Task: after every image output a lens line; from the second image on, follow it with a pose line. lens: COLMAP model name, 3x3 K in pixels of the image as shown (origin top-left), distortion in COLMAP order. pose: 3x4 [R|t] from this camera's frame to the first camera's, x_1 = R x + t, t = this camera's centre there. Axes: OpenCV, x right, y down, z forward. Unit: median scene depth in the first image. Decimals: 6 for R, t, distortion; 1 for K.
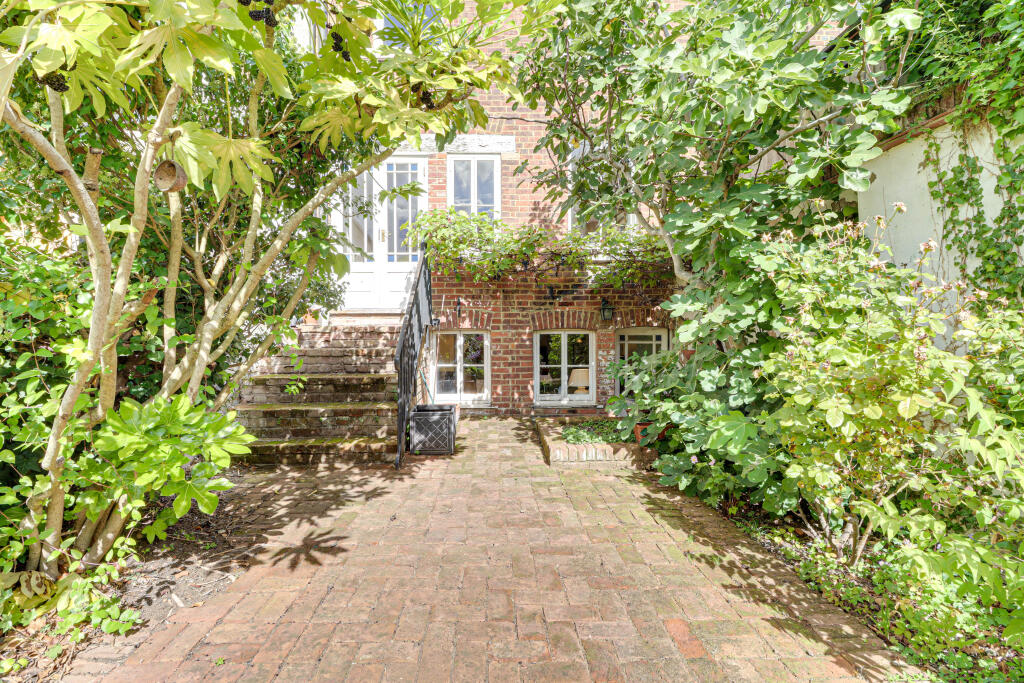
lens RADIAL K [[472.2, 0, 509.9], [0, 472.2, 338.2], [0, 0, 1]] dist [-0.031240, -0.000580]
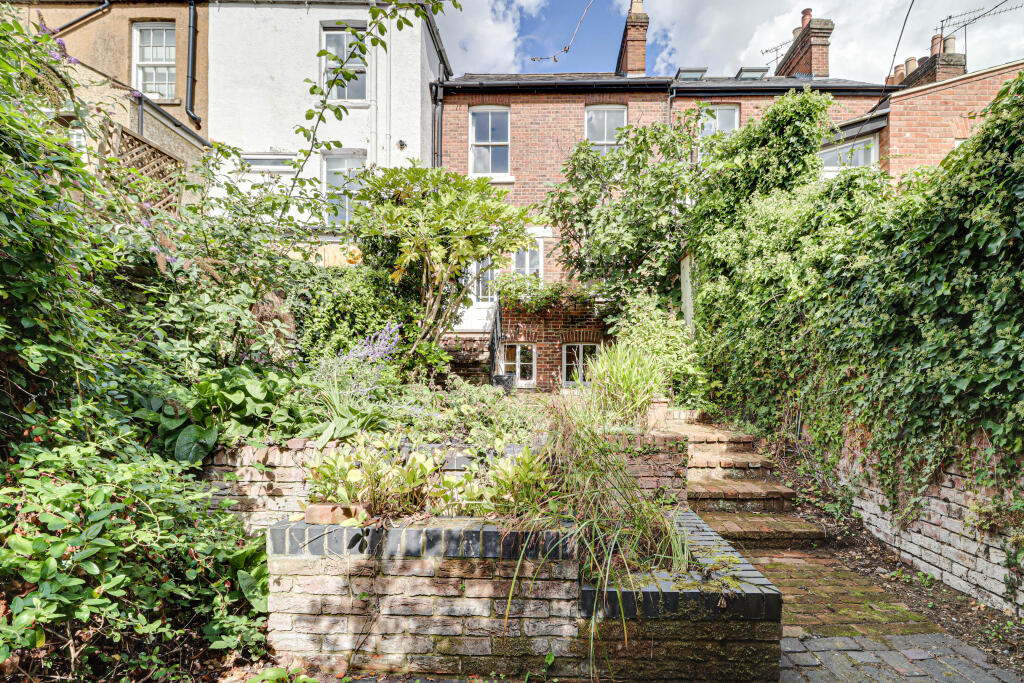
lens RADIAL K [[472.2, 0, 509.9], [0, 472.2, 338.2], [0, 0, 1]] dist [-0.031240, -0.000580]
pose [[0.993840, 0.004527, -0.110735, 0.053229], [-0.013951, 0.996328, -0.084474, 0.116777], [0.109946, 0.085498, 0.990253, -0.704066]]
